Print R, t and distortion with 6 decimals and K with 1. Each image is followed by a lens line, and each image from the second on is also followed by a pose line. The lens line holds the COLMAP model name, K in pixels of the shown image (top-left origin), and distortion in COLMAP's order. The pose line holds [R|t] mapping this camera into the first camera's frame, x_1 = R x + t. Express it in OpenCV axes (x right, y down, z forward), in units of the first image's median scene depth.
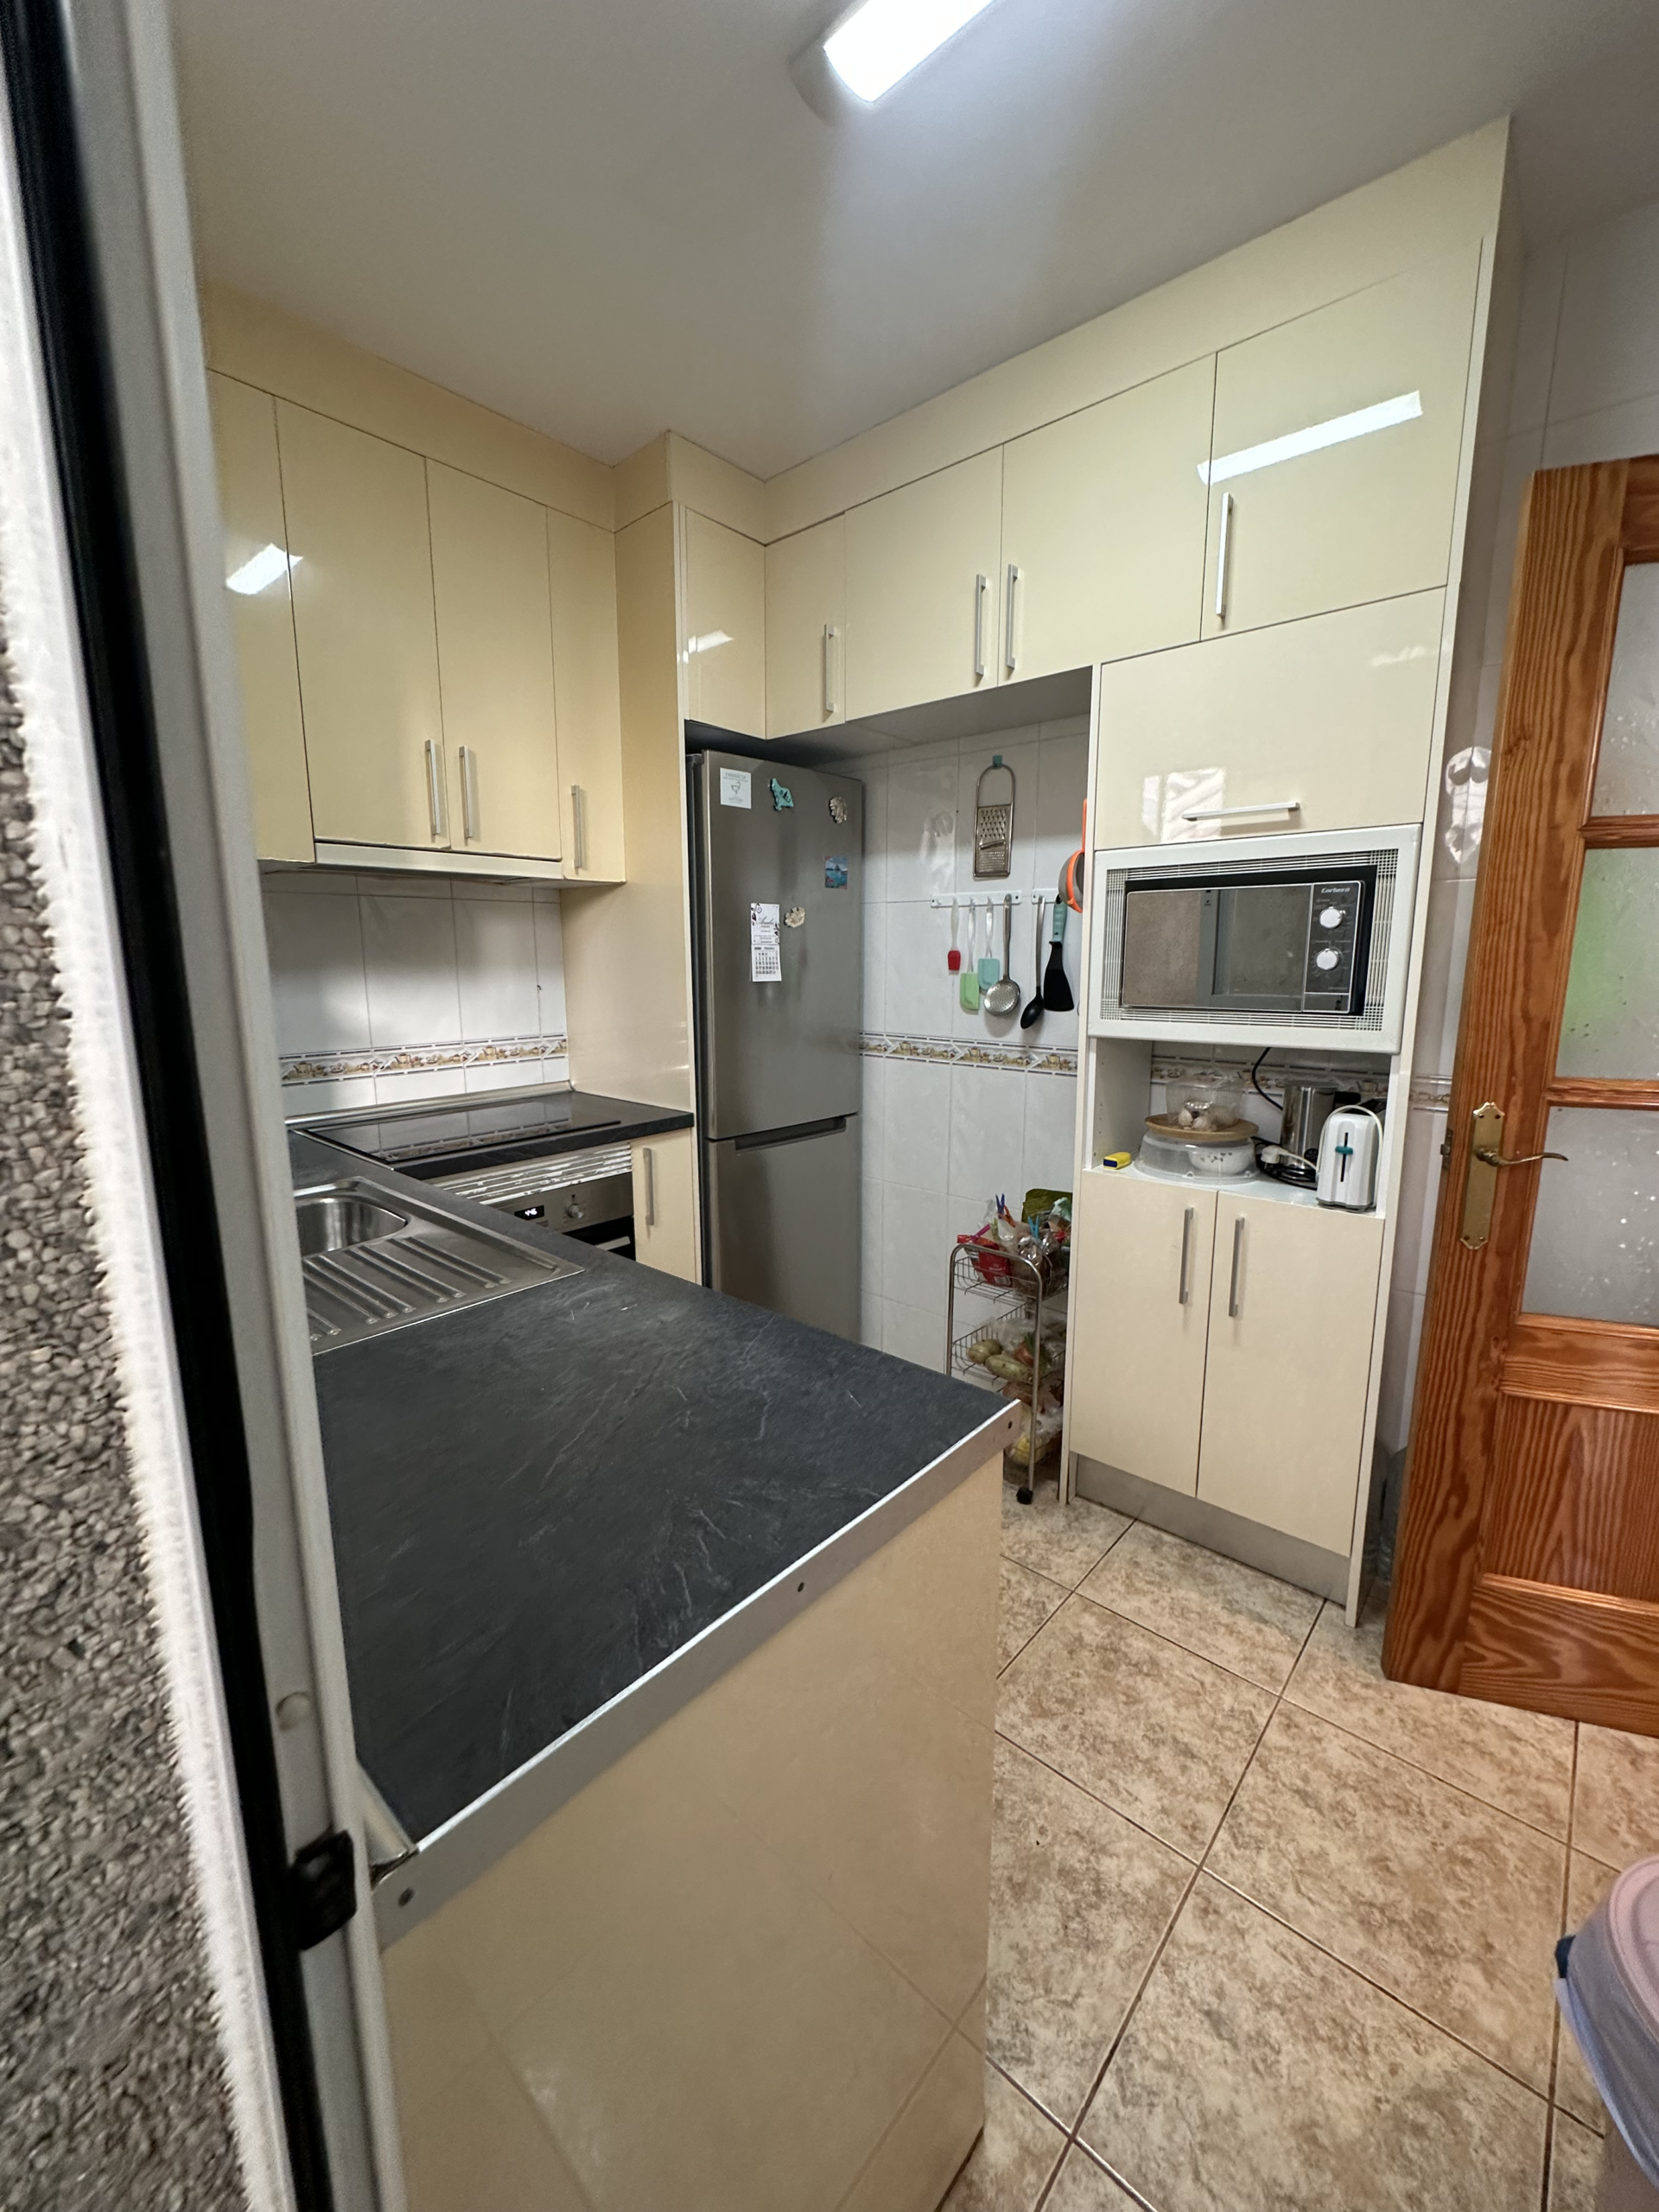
lens RADIAL K [[883.4, 0, 826.6], [0, 883.4, 1101.8], [0, 0, 1]] dist [-0.007842, 0.002042]
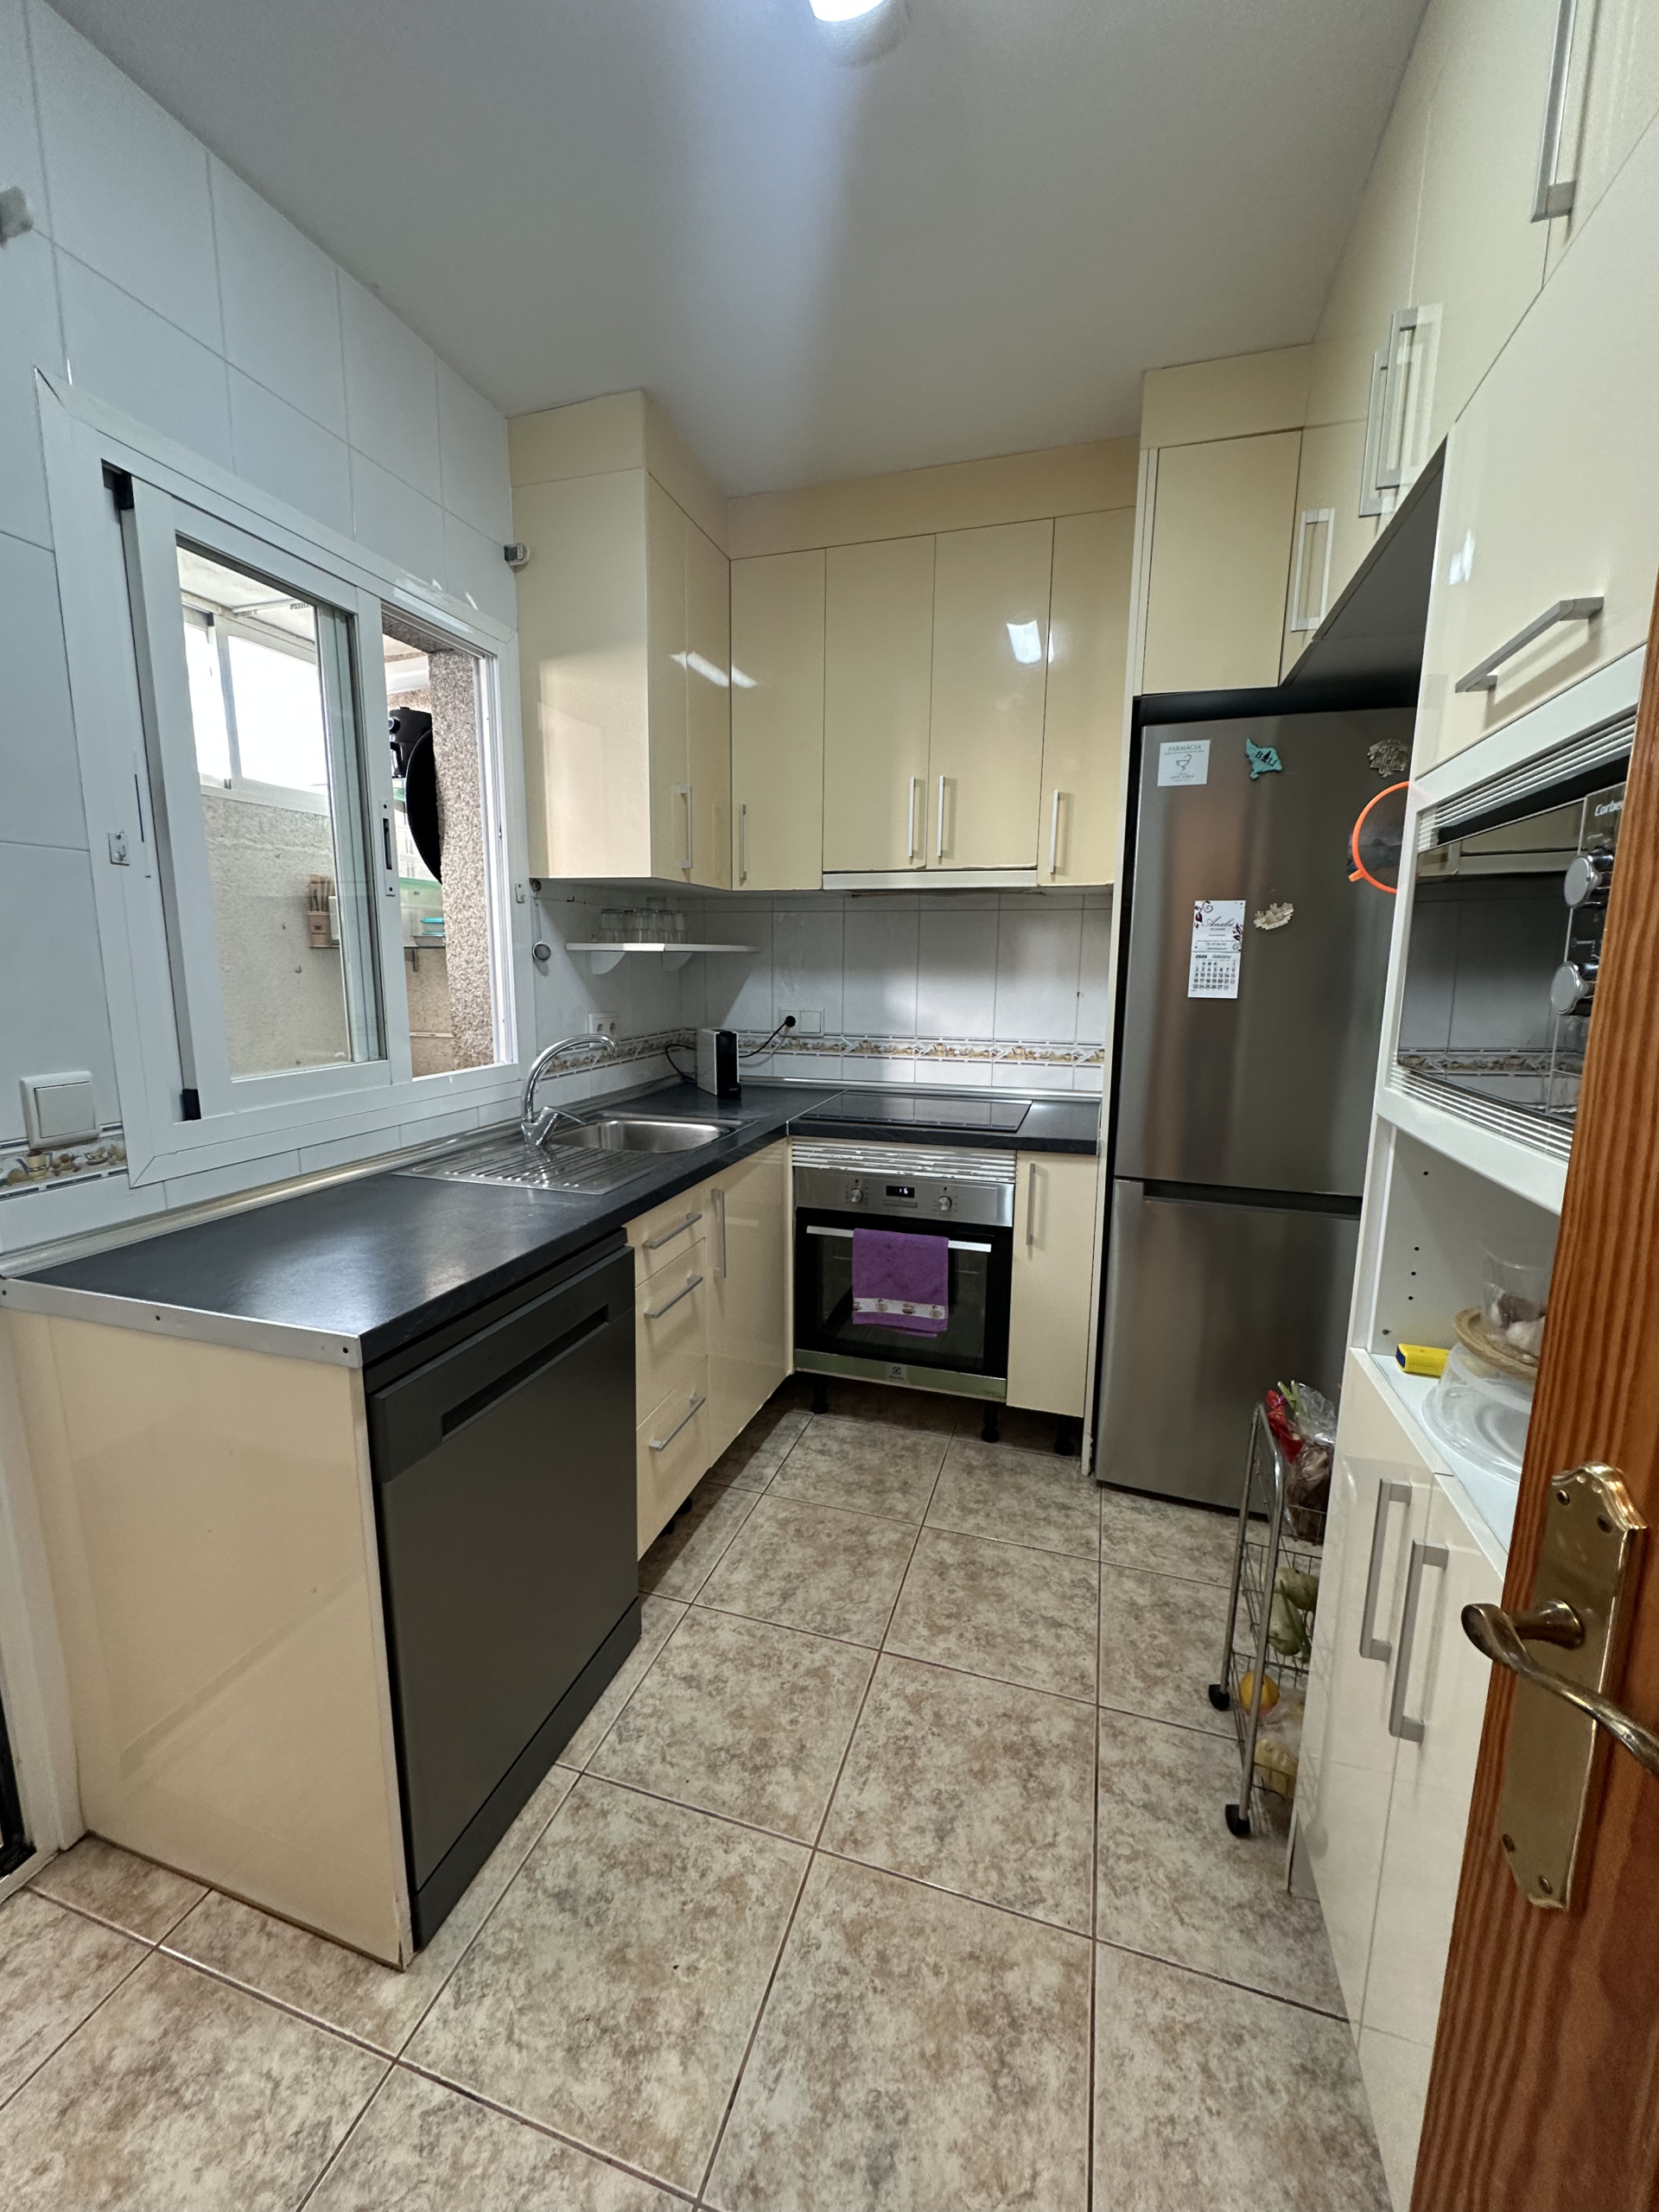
lens RADIAL K [[883.4, 0, 826.6], [0, 883.4, 1101.8], [0, 0, 1]] dist [-0.007842, 0.002042]
pose [[0.413529, 0.153807, -0.897406, 0.561170], [-0.163744, 0.982122, 0.092872, -0.066939], [0.895646, 0.108540, 0.431321, 0.387764]]
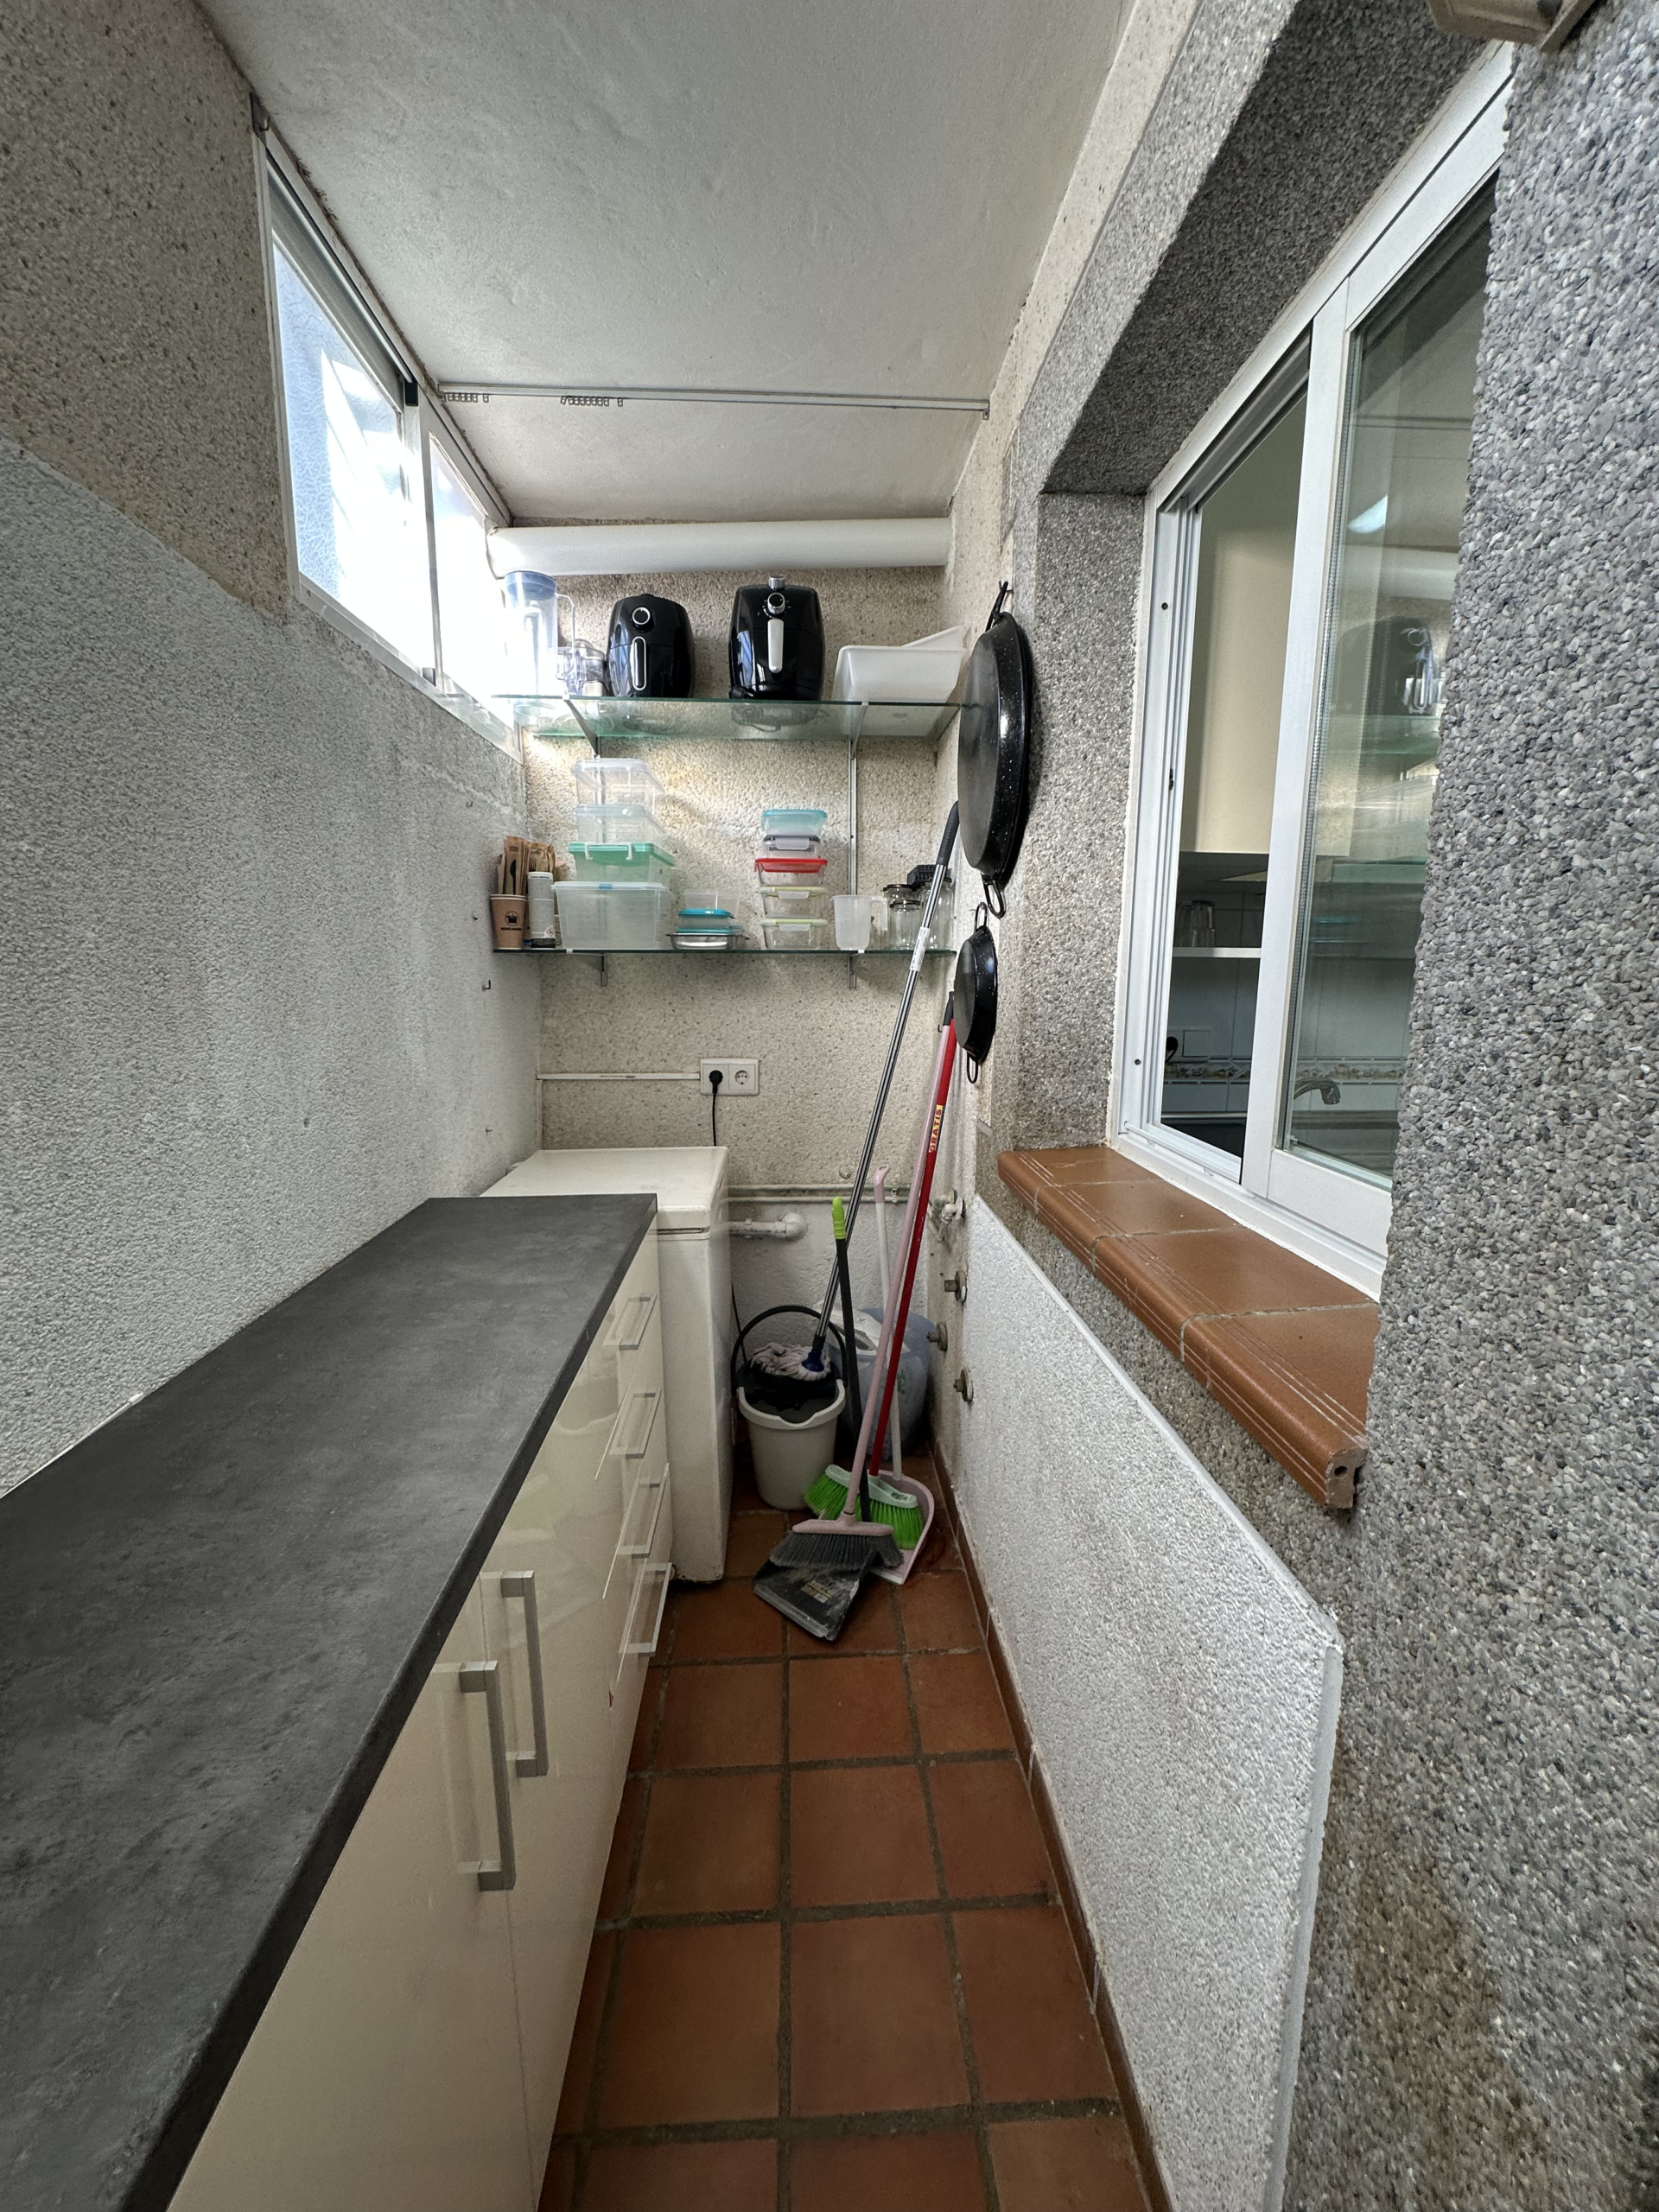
lens RADIAL K [[883.4, 0, 826.6], [0, 883.4, 1101.8], [0, 0, 1]] dist [-0.007842, 0.002042]
pose [[0.696686, 0.116788, -0.707806, -0.098698], [-0.131717, 0.990710, 0.033819, 0.022731], [0.705180, 0.069669, 0.705597, -0.093975]]
